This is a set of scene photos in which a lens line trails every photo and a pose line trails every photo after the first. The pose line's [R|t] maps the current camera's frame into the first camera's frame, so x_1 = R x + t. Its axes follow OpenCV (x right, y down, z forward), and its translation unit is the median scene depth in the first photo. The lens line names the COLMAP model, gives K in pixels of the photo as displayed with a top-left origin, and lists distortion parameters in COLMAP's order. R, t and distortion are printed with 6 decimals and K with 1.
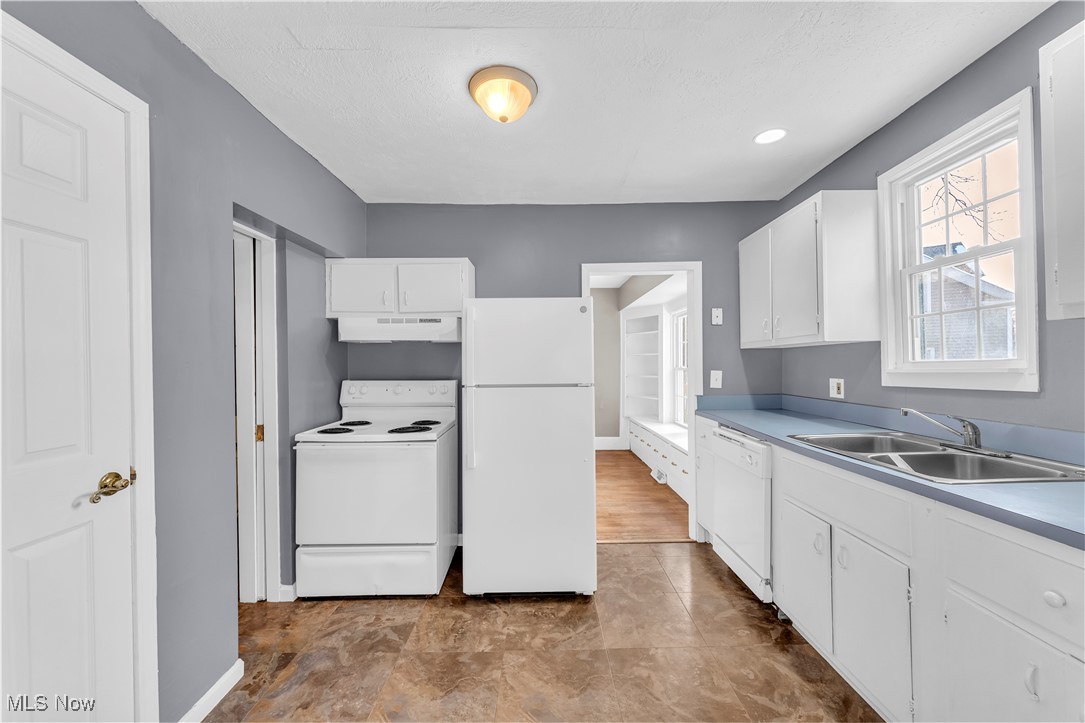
lens RADIAL K [[431.1, 0, 542.5], [0, 431.1, 361.5], [0, 0, 1]] dist [0.000675, 0.000272]
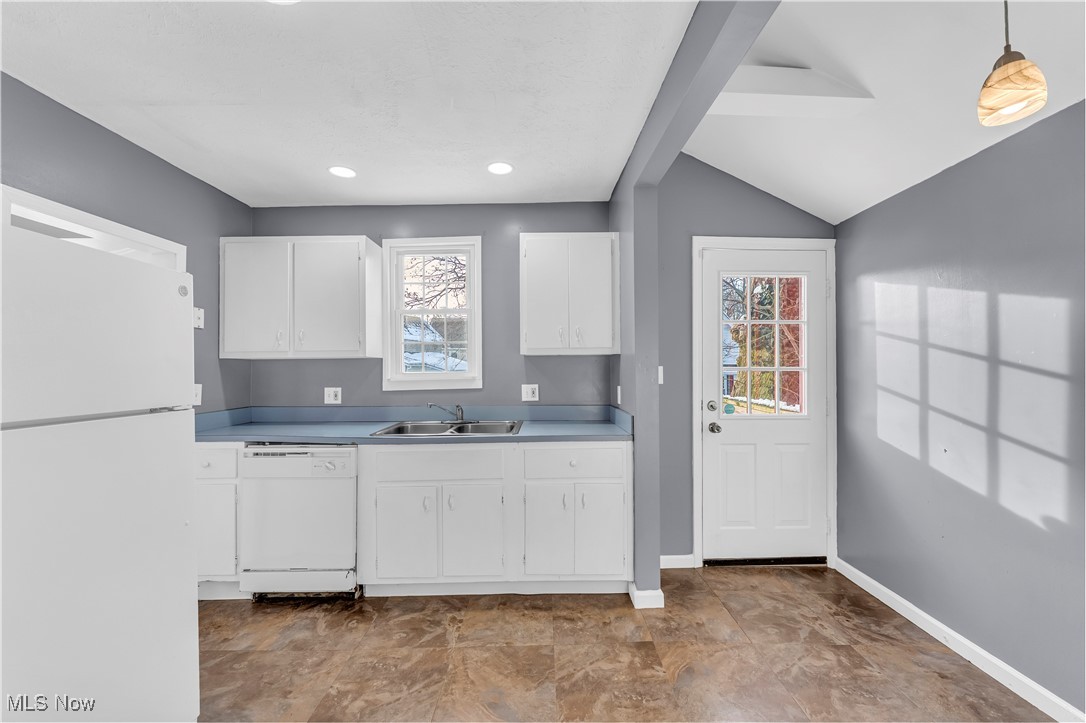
lens RADIAL K [[436.5, 0, 539.7], [0, 436.5, 359.9], [0, 0, 1]] dist [-0.000835, -0.000231]
pose [[0.003819, 0.028336, 0.999591, -0.686571], [-0.001121, 0.999598, -0.028332, -0.003544], [-0.999992, -0.001013, 0.003850, 0.560914]]
